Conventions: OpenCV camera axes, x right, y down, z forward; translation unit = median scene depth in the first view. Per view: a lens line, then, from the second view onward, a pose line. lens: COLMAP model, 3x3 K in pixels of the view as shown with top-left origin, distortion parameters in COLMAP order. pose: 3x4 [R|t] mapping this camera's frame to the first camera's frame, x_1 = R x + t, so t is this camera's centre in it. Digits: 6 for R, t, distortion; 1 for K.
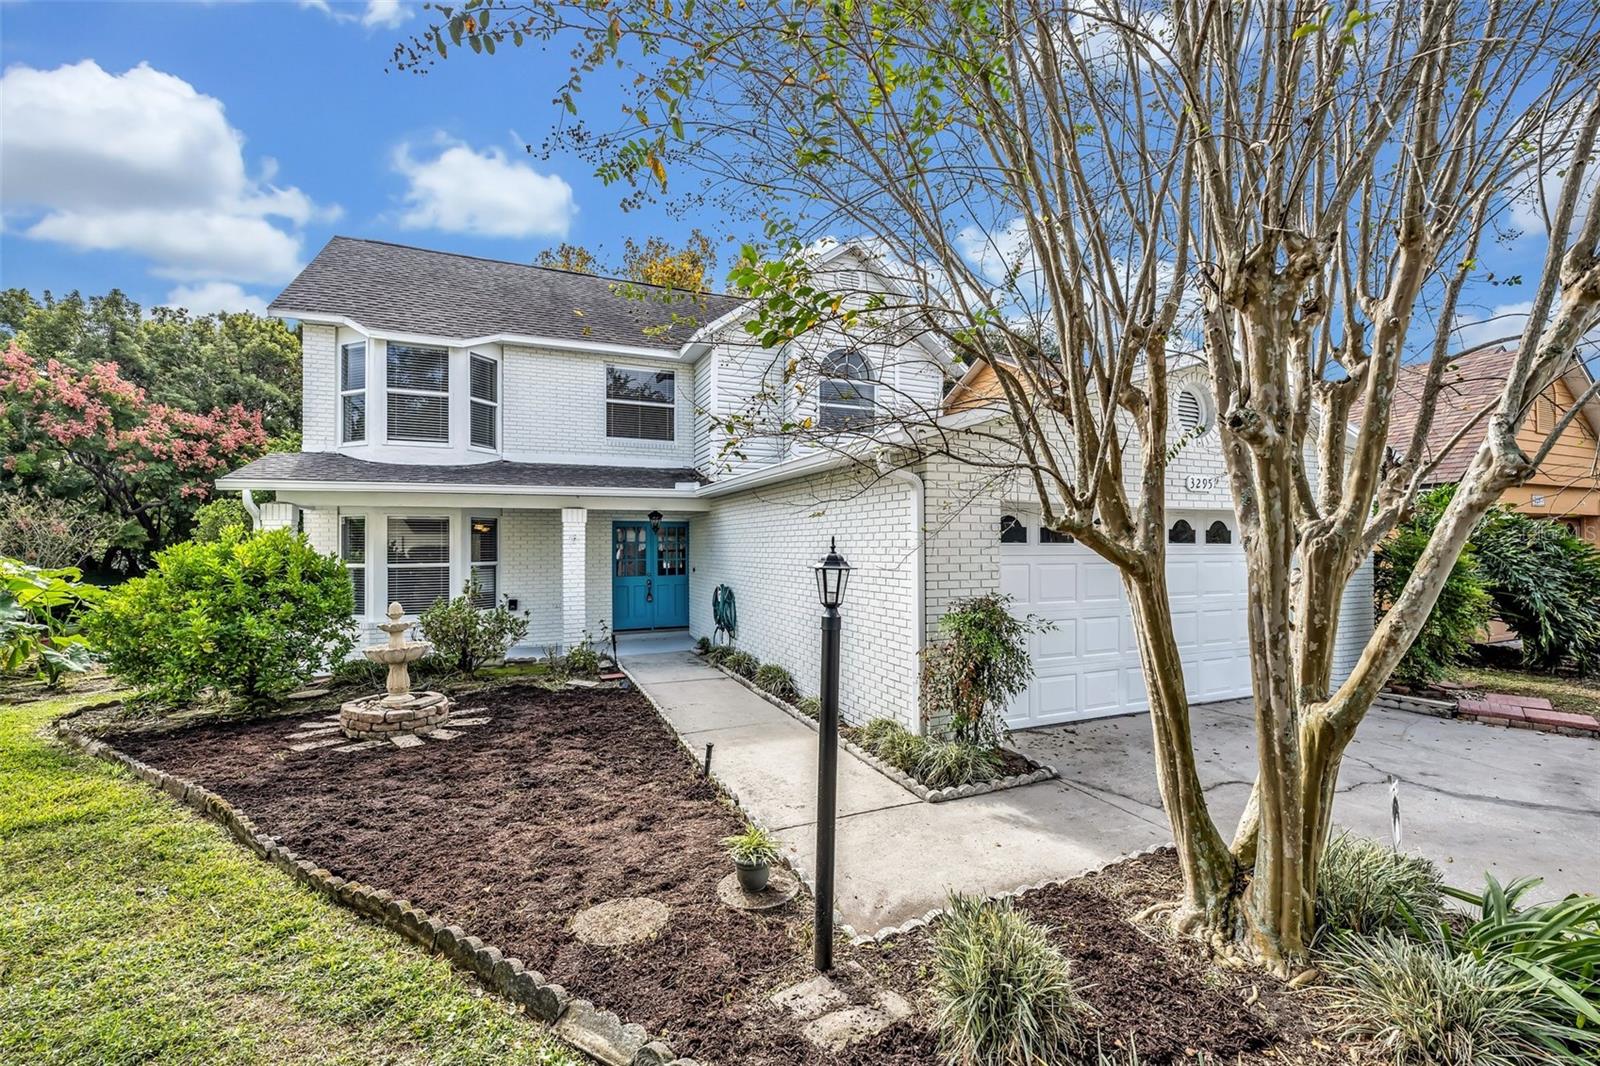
lens RADIAL K [[582.9, 0, 800.0], [0, 582.9, 533.0], [0, 0, 1]] dist [-0.027144, 0.010081]
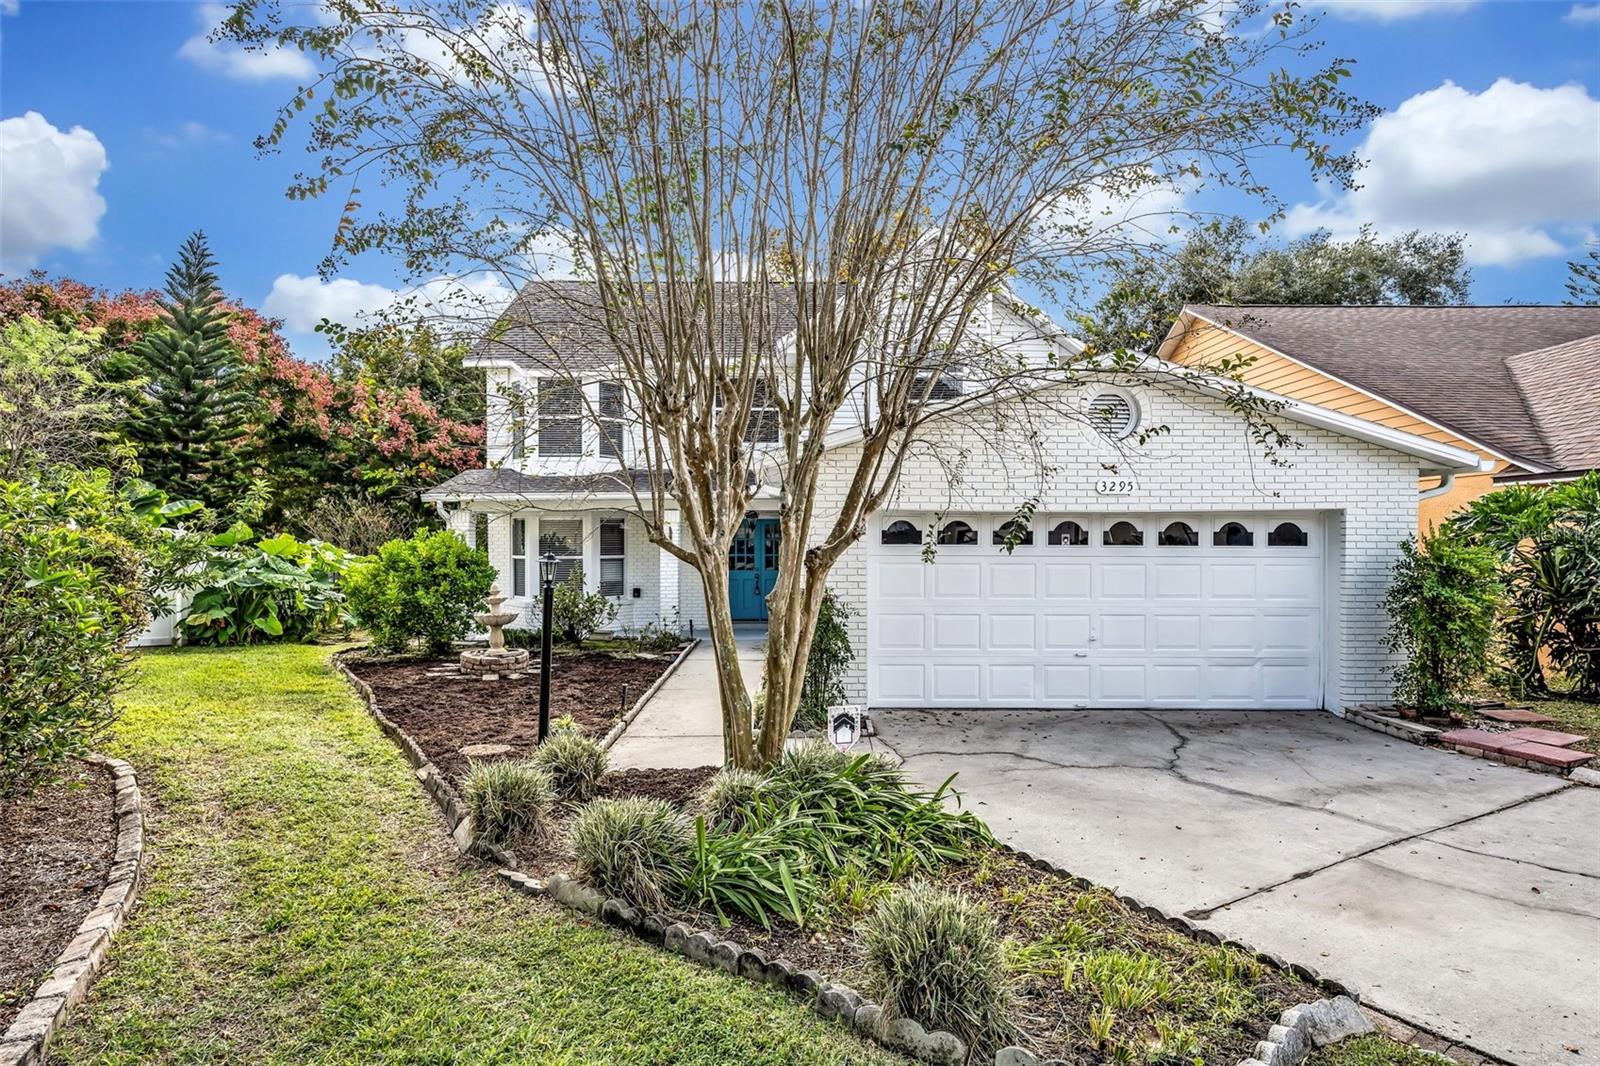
lens RADIAL K [[650.7, 0, 800.0], [0, 650.7, 533.0], [0, 0, 1]] dist [-0.032758, 0.011207]
pose [[0.941077, 0.000571, -0.338192, 0.413037], [0.003047, 0.999944, 0.010168, -0.013006], [0.338178, -0.010599, 0.941022, -0.183879]]
